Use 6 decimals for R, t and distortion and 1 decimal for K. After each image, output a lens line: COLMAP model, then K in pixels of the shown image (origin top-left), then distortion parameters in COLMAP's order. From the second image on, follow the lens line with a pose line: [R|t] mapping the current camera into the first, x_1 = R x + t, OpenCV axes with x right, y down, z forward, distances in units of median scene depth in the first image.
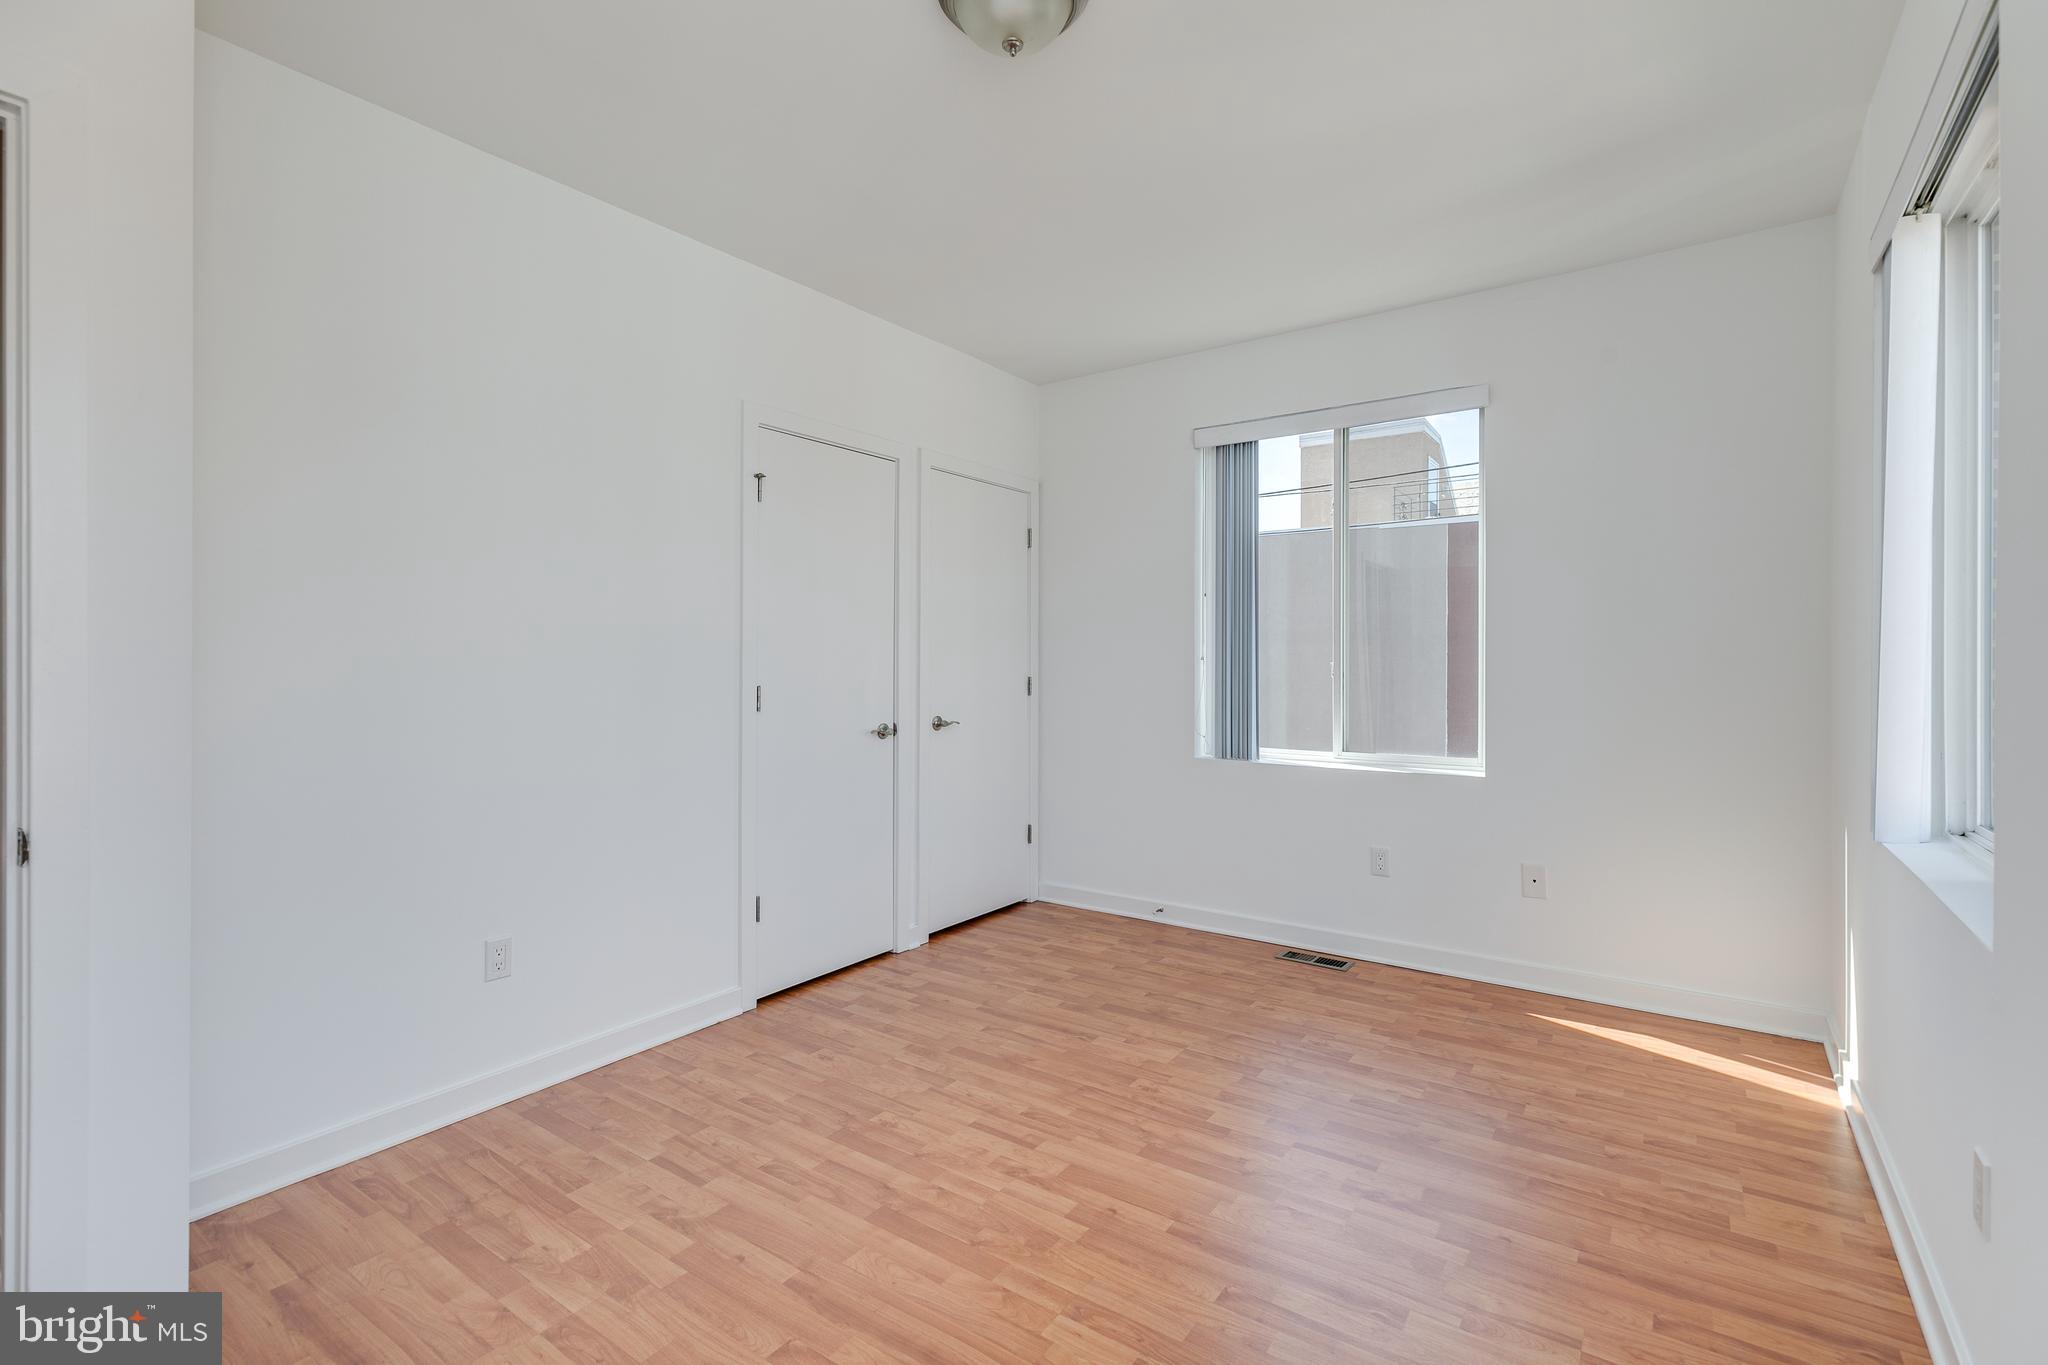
lens RADIAL K [[931.0, 0, 1027.1], [0, 931.0, 655.1], [0, 0, 1]] dist [0.002449, -0.000528]
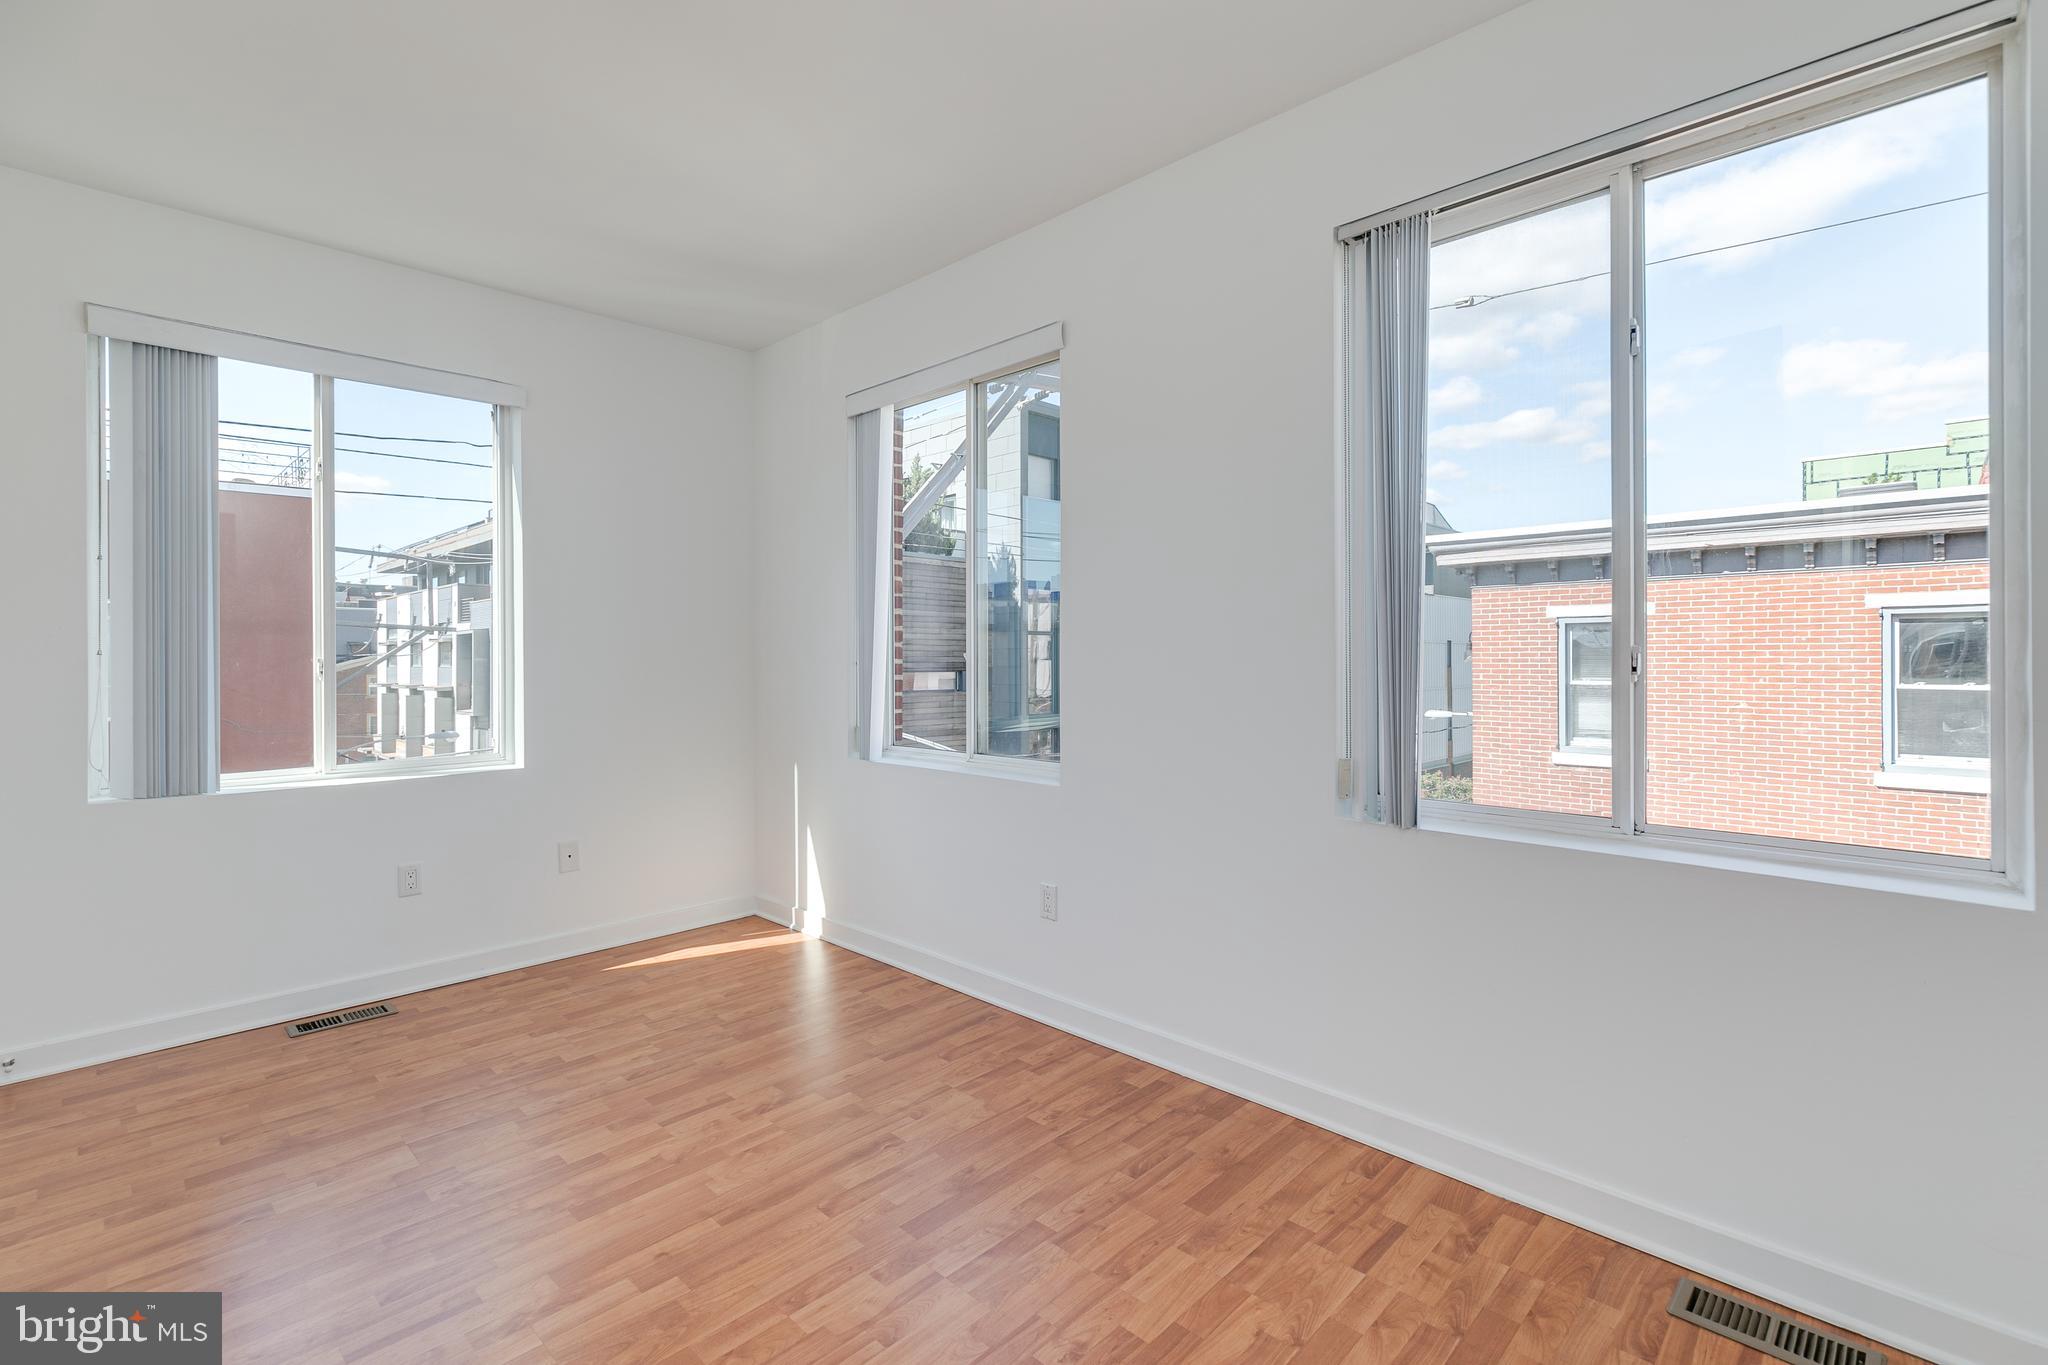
lens RADIAL K [[931.0, 0, 1027.1], [0, 931.0, 655.1], [0, 0, 1]] dist [0.002449, -0.000528]
pose [[0.151345, -0.001560, 0.988480, -0.562592], [0.000037, 0.999999, 0.001572, 0.006104], [-0.988481, -0.000202, 0.151345, 0.379321]]
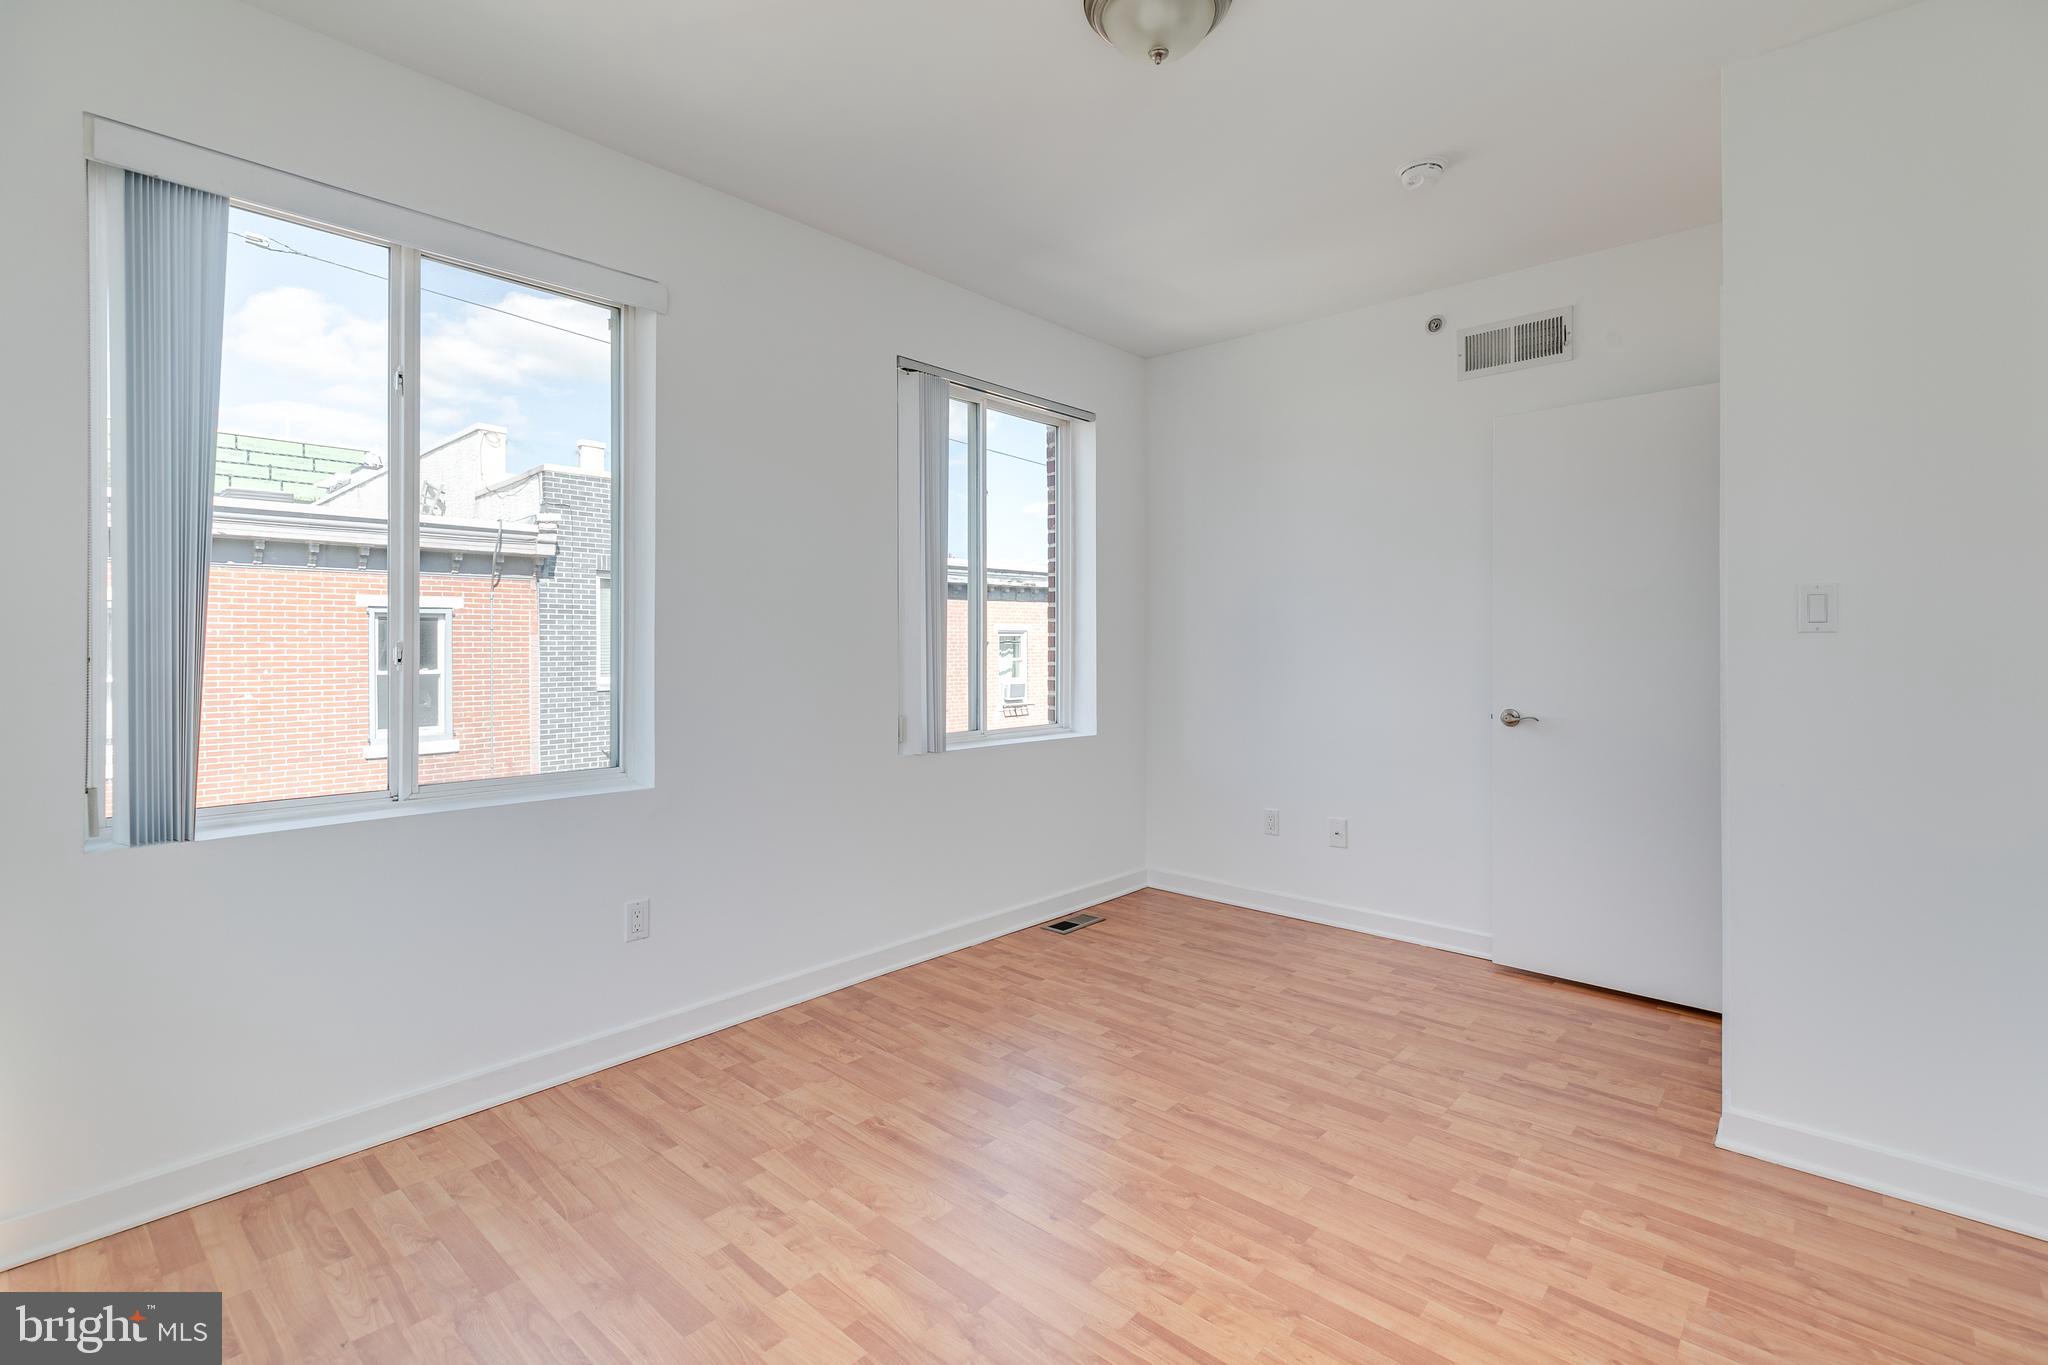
lens RADIAL K [[931.0, 0, 1027.1], [0, 931.0, 655.1], [0, 0, 1]] dist [0.002449, -0.000528]
pose [[-0.993689, -0.002136, 0.112146, 0.009936], [-0.001192, 0.999963, 0.008487, 0.009593], [-0.112160, 0.008300, -0.993656, 1.450469]]
